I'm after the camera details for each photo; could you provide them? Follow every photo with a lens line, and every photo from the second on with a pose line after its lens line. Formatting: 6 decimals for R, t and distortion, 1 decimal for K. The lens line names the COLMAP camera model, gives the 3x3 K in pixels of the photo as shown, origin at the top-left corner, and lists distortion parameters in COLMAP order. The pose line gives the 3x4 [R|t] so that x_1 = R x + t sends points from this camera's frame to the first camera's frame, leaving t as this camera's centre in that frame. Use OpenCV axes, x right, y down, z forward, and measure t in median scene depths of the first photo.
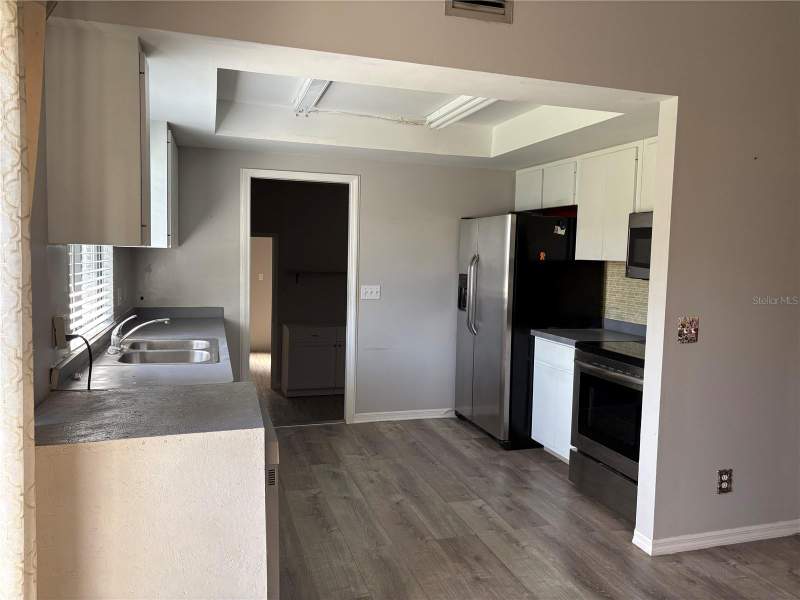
lens RADIAL K [[609.5, 0, 408.1], [0, 609.5, 298.9], [0, 0, 1]] dist [0.074161, -0.073899]
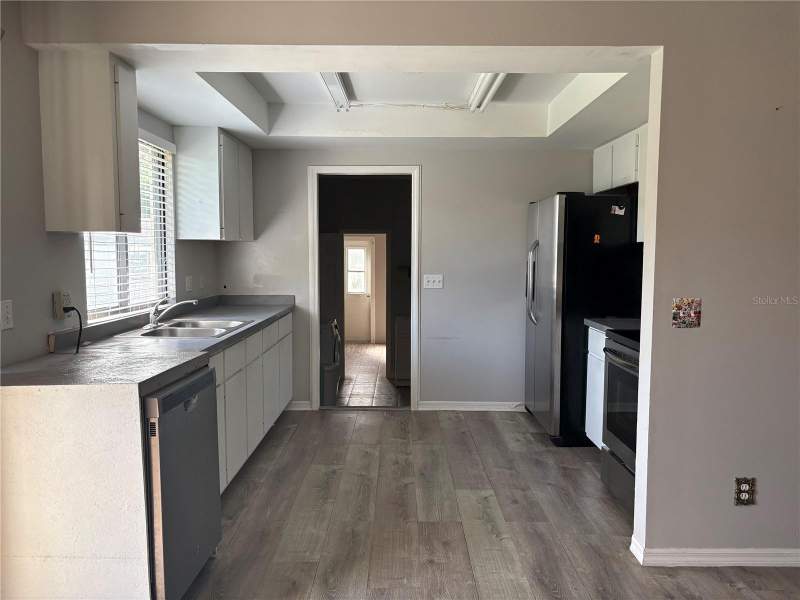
lens RADIAL K [[610.5, 0, 400.0], [0, 610.5, 300.0], [0, 0, 1]] dist [0.078925, -0.077341]
pose [[0.951437, 0.001939, -0.307836, 0.232397], [-0.001516, 0.999998, 0.001616, 0.021759], [0.307838, -0.001071, 0.951438, 0.029043]]
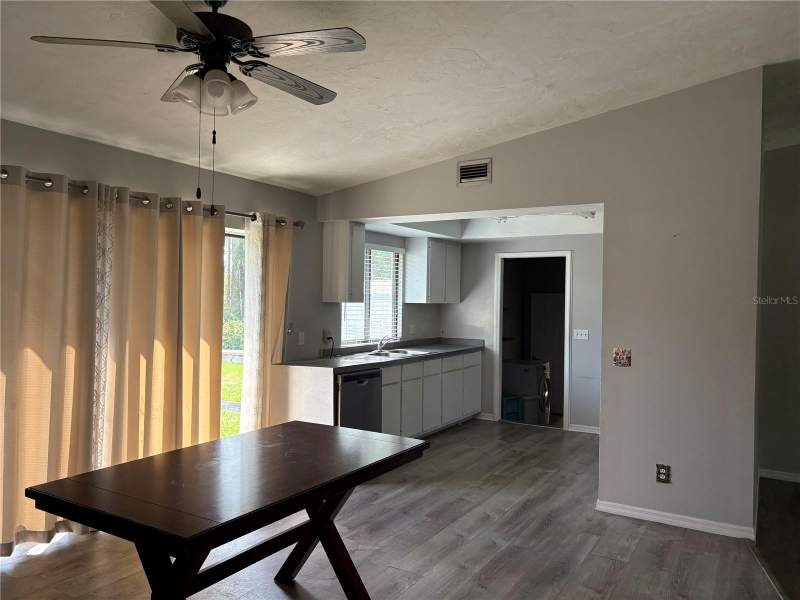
lens RADIAL K [[610.5, 0, 400.0], [0, 610.5, 300.0], [0, 0, 1]] dist [0.078925, -0.077341]
pose [[0.662531, -0.010934, -0.748955, 0.823651], [-0.054783, 0.996508, -0.063010, 0.024968], [0.747029, 0.082776, 0.659618, -0.247138]]
